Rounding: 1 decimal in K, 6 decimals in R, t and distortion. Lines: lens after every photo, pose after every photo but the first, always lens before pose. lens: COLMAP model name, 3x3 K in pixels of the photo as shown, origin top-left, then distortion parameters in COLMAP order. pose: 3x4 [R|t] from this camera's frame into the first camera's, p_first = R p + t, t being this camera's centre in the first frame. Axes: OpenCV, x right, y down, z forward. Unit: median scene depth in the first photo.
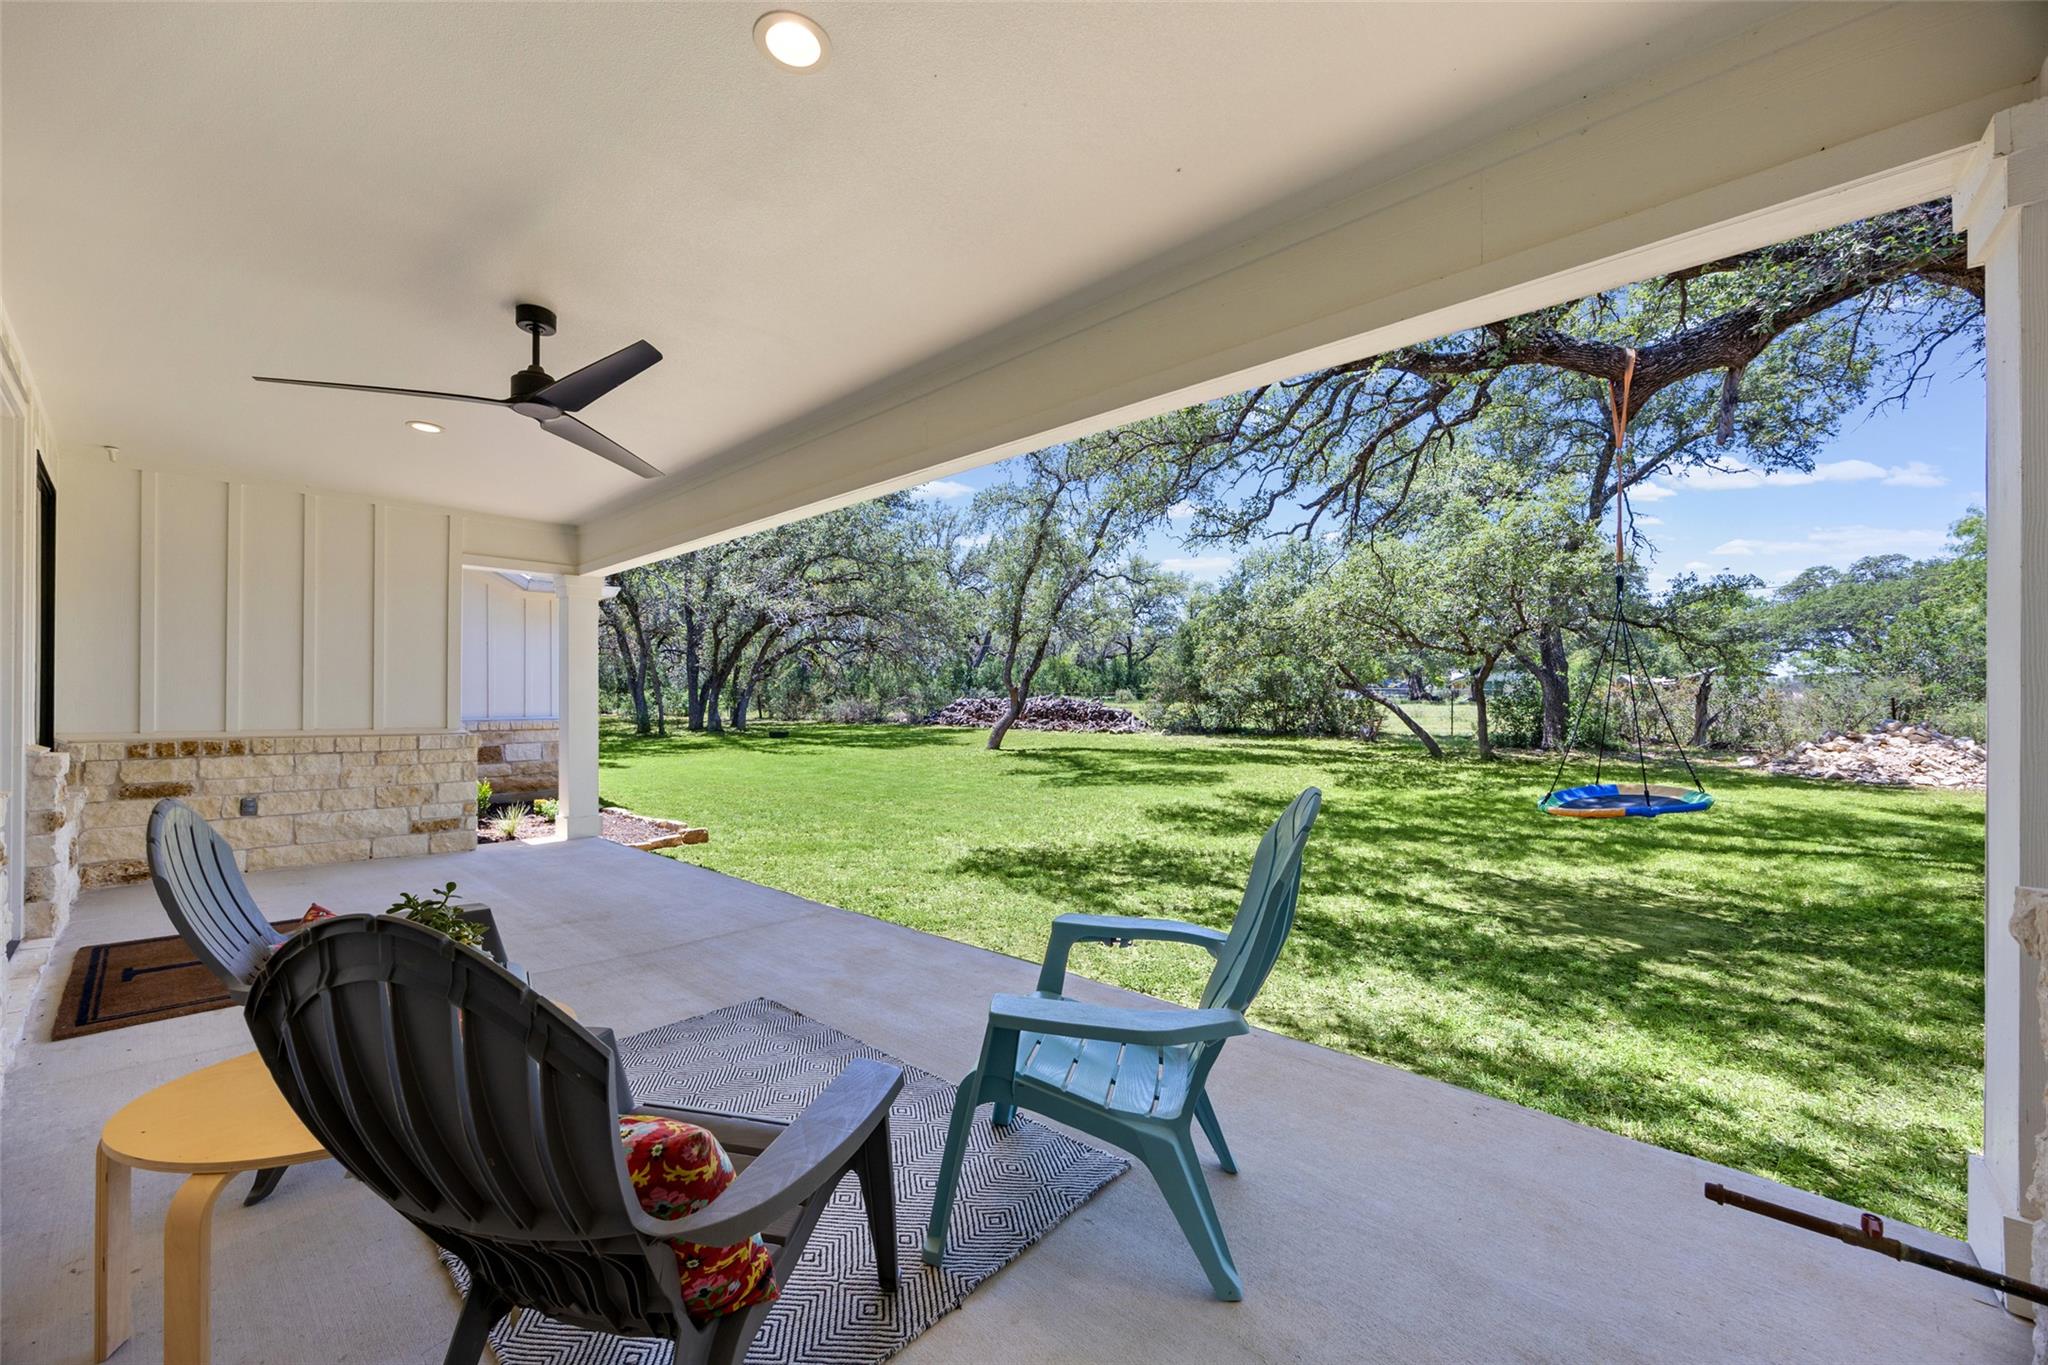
lens RADIAL K [[845.5, 0, 1016.4], [0, 845.5, 685.7], [0, 0, 1]] dist [0.000819, -0.000155]
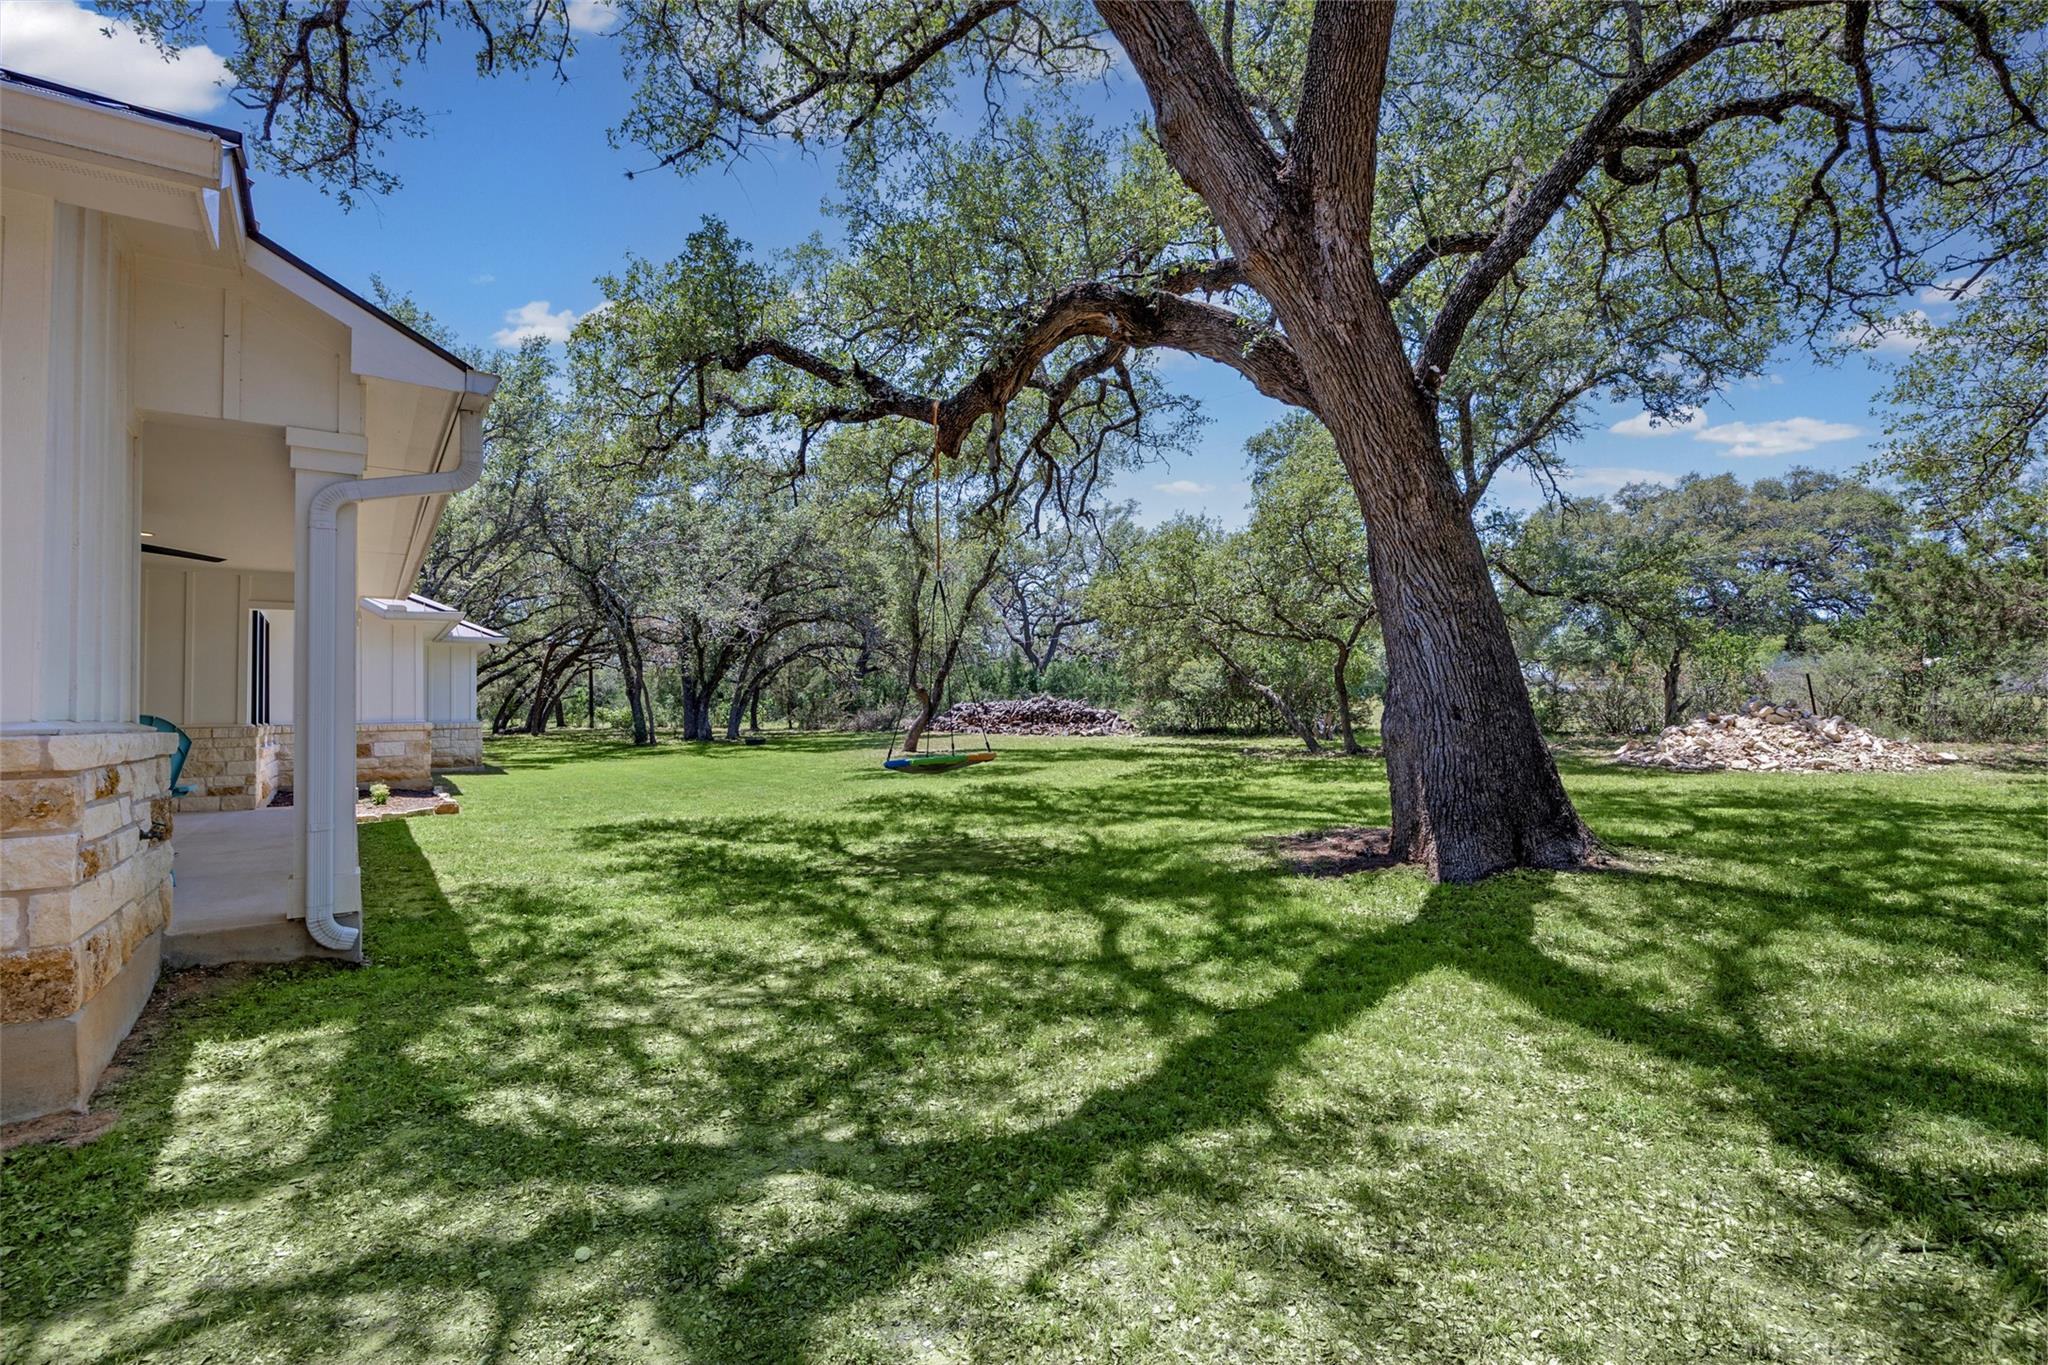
lens RADIAL K [[994.4, 0, 1028.0], [0, 994.4, 690.3], [0, 0, 1]] dist [0.004582, 0.000602]
pose [[0.981199, -0.024455, -0.191442, 0.277841], [0.024047, 0.999701, -0.004458, 0.009537], [0.191494, -0.000230, 0.981494, -0.115382]]
